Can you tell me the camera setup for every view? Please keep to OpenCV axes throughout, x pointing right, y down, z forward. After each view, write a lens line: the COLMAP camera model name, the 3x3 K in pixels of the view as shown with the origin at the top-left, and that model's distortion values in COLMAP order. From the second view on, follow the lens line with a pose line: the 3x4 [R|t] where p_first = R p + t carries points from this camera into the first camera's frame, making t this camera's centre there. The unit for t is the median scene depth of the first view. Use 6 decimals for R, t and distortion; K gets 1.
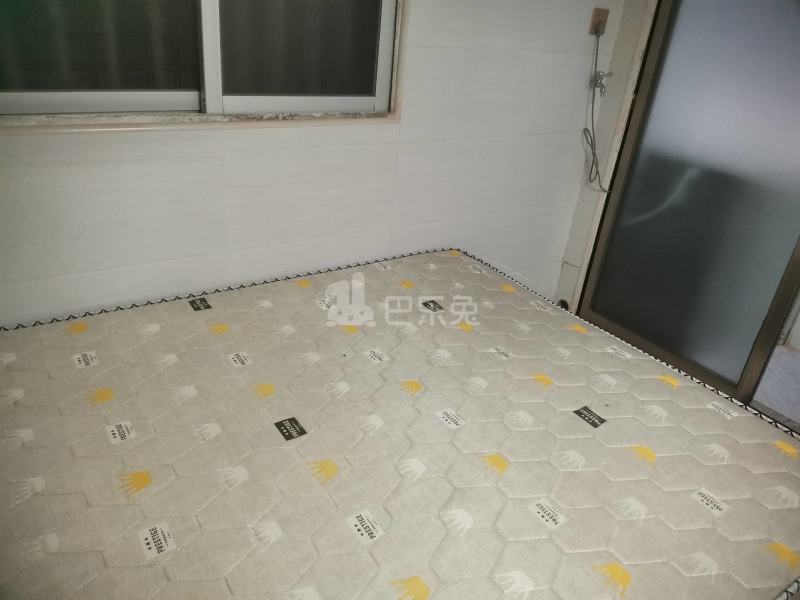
lens RADIAL K [[596.3, 0, 400.0], [0, 596.3, 300.0], [0, 0, 1]] dist [0.029258, -0.003933]
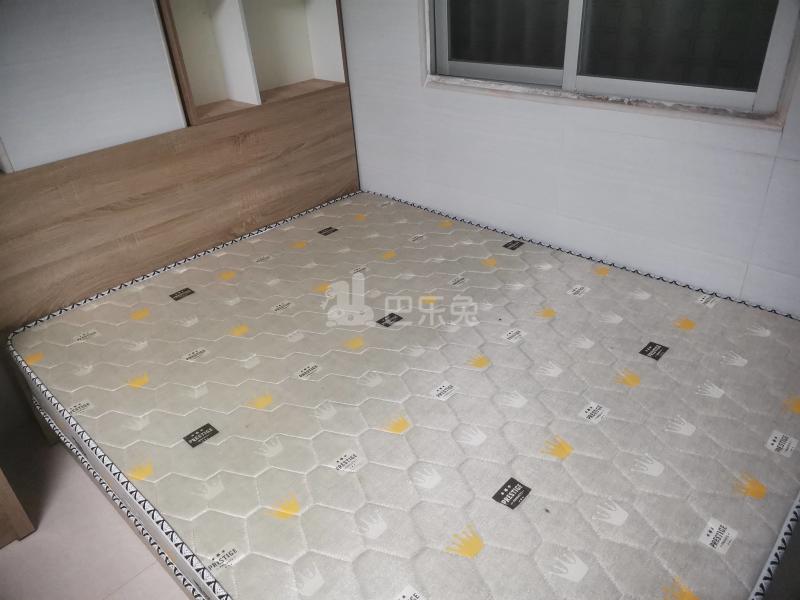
lens RADIAL K [[586.9, 0, 400.0], [0, 586.9, 300.0], [0, 0, 1]] dist [-0.002732, -0.003373]
pose [[0.180030, 0.403110, -0.897269, 0.750724], [-0.378642, 0.870285, 0.315015, -0.187115], [0.907865, 0.283032, 0.309311, 0.463023]]
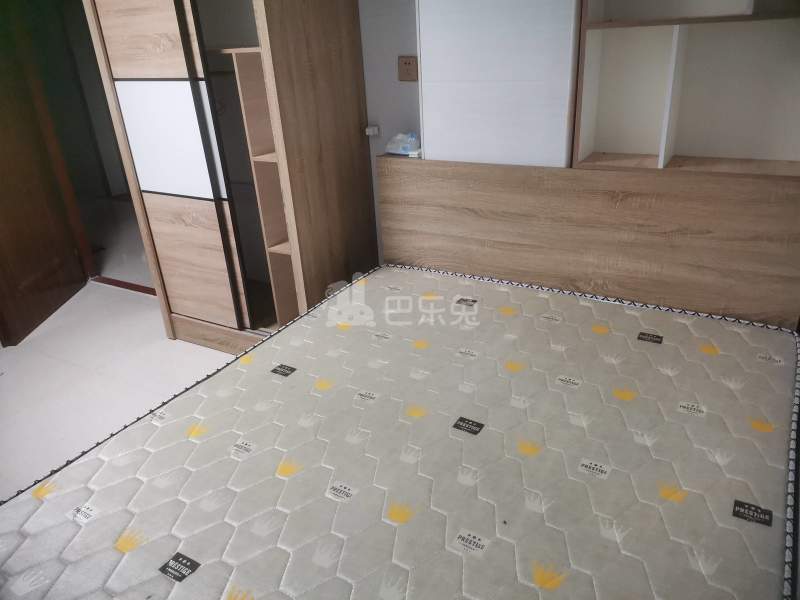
lens RADIAL K [[586.9, 0, 400.0], [0, 586.9, 300.0], [0, 0, 1]] dist [-0.002732, -0.003373]
pose [[-0.924190, 0.129549, -0.359291, 0.240224], [-0.192925, 0.653534, 0.731897, -0.569365], [0.329625, 0.745728, -0.578997, 1.095646]]
